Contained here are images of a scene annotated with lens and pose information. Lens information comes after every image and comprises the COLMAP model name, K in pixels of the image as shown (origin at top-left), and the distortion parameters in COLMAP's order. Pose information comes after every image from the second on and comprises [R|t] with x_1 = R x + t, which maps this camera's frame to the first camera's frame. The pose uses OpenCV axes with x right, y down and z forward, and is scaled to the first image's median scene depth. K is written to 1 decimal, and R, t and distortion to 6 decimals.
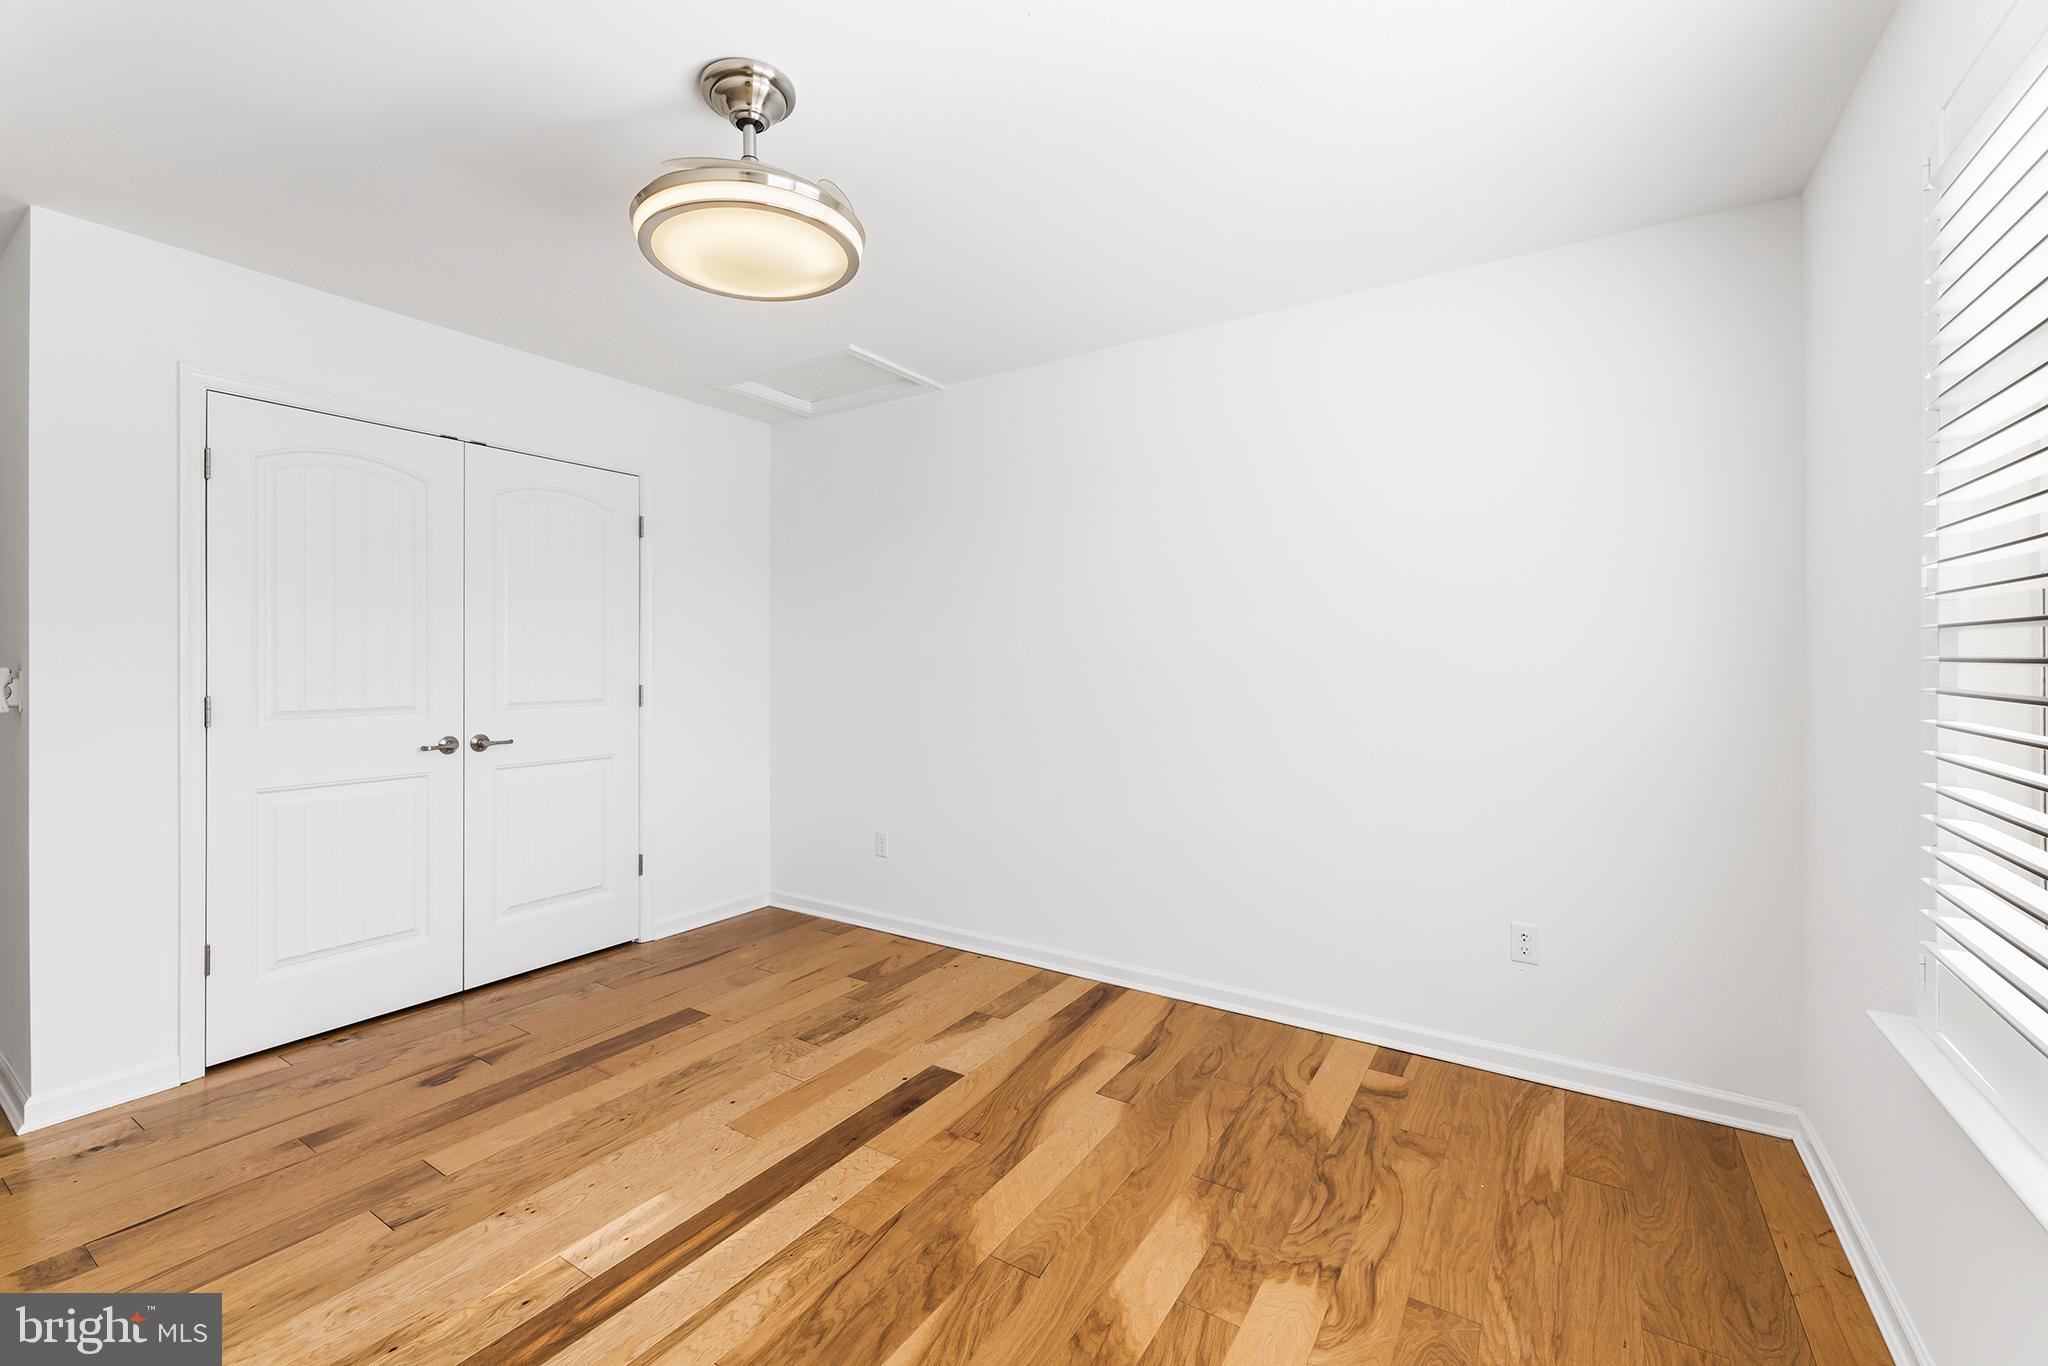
lens RADIAL K [[851.8, 0, 1019.6], [0, 851.8, 670.8], [0, 0, 1]] dist [0.001375, -0.000131]
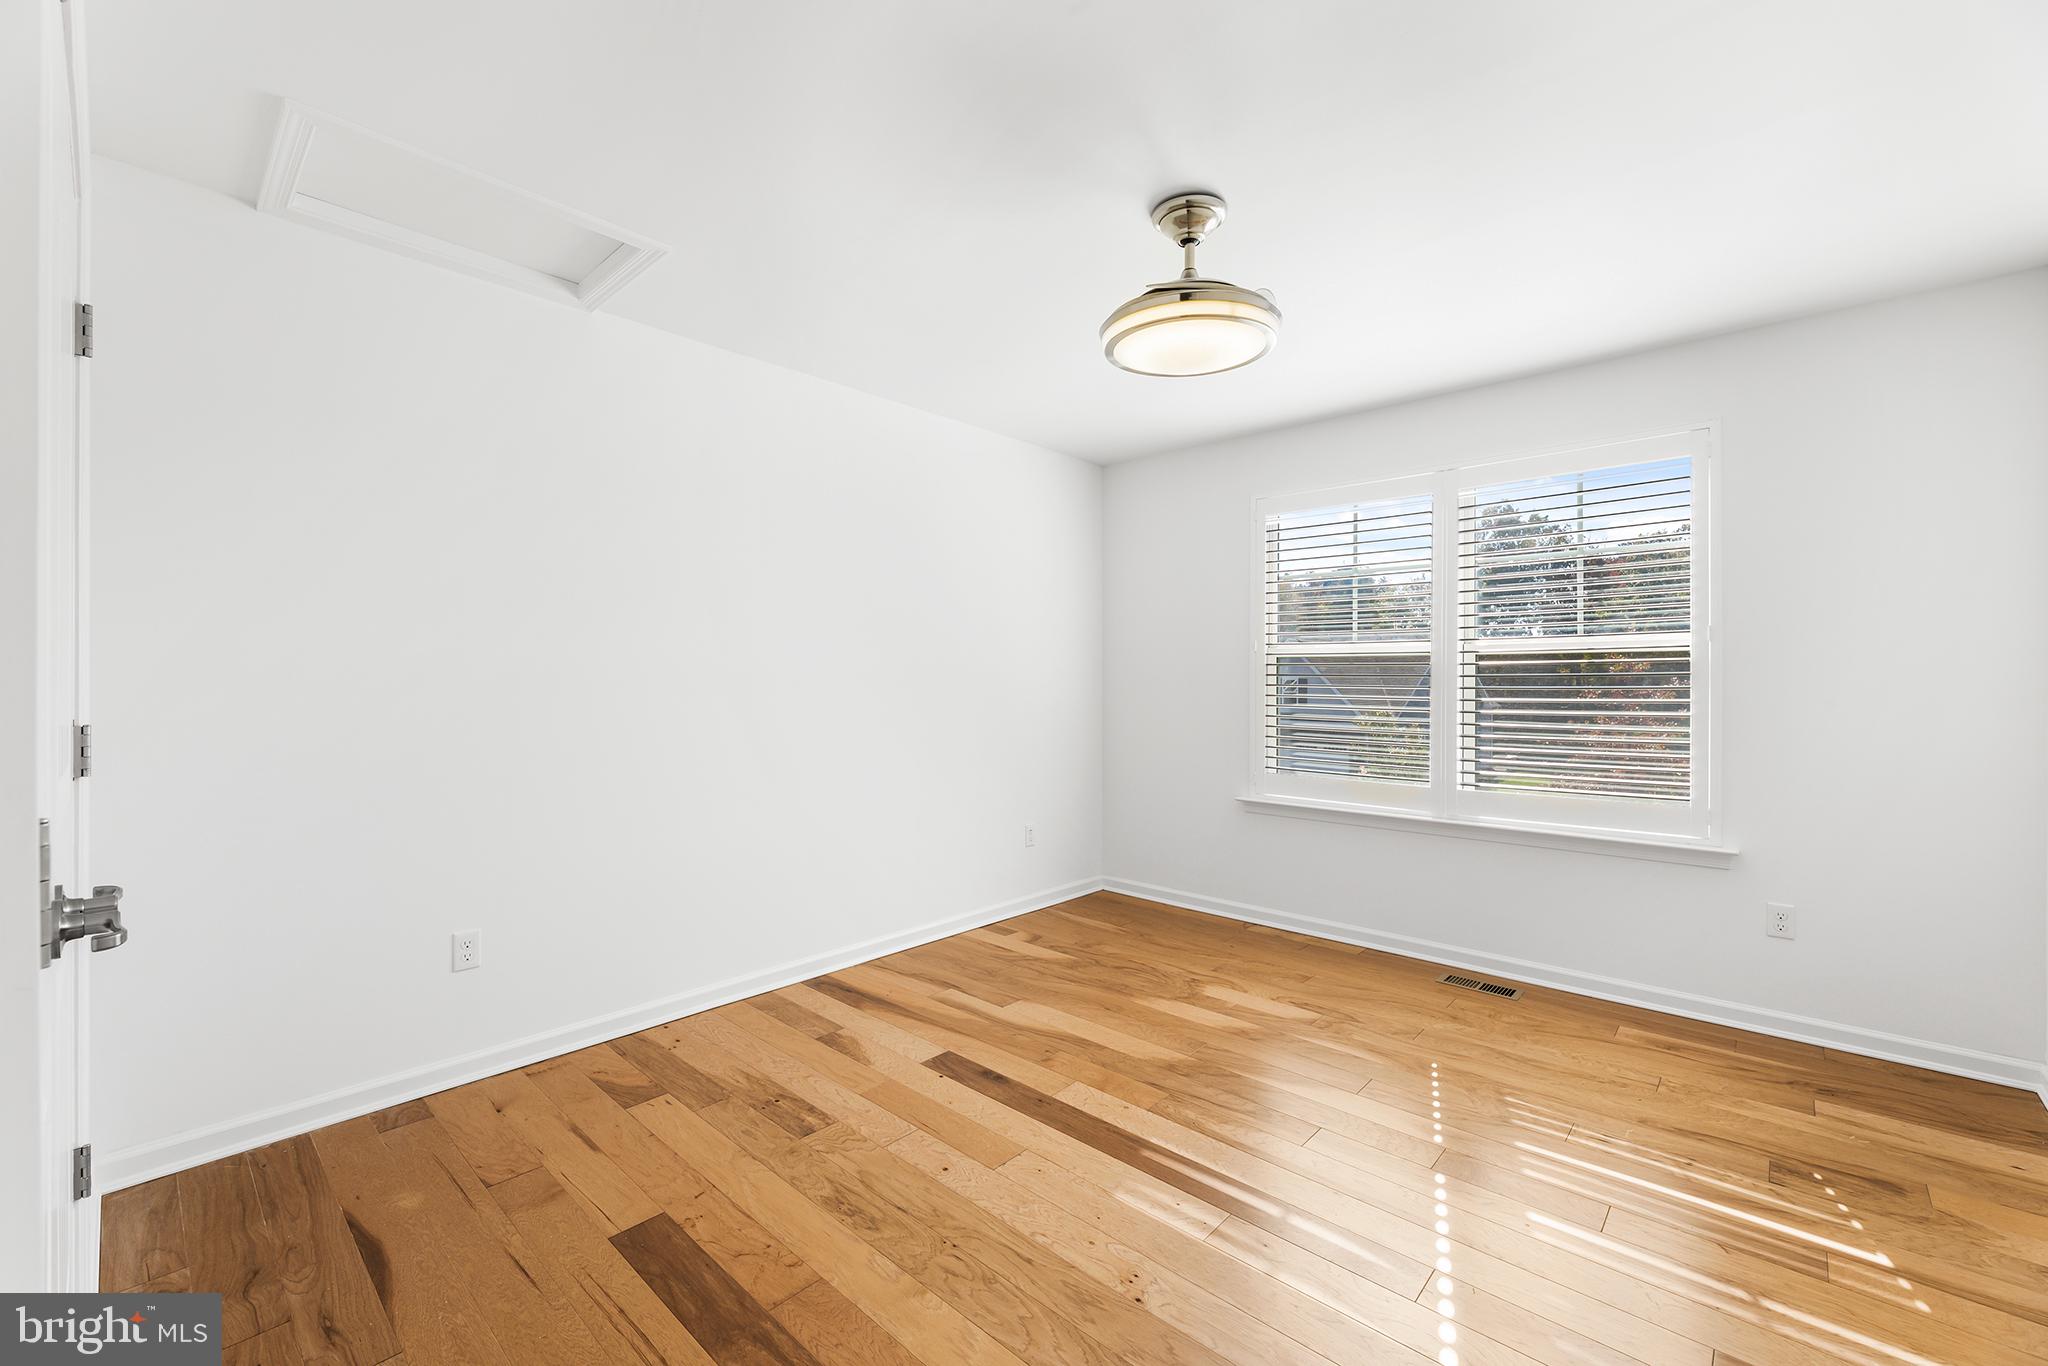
lens RADIAL K [[828.2, 0, 1026.7], [0, 828.2, 679.3], [0, 0, 1]] dist [-0.002380, -0.000465]
pose [[0.167740, 0.000386, 0.985831, -1.128297], [0.009835, 0.999949, -0.002065, 0.006542], [-0.985782, 0.010042, 0.167728, 0.749707]]
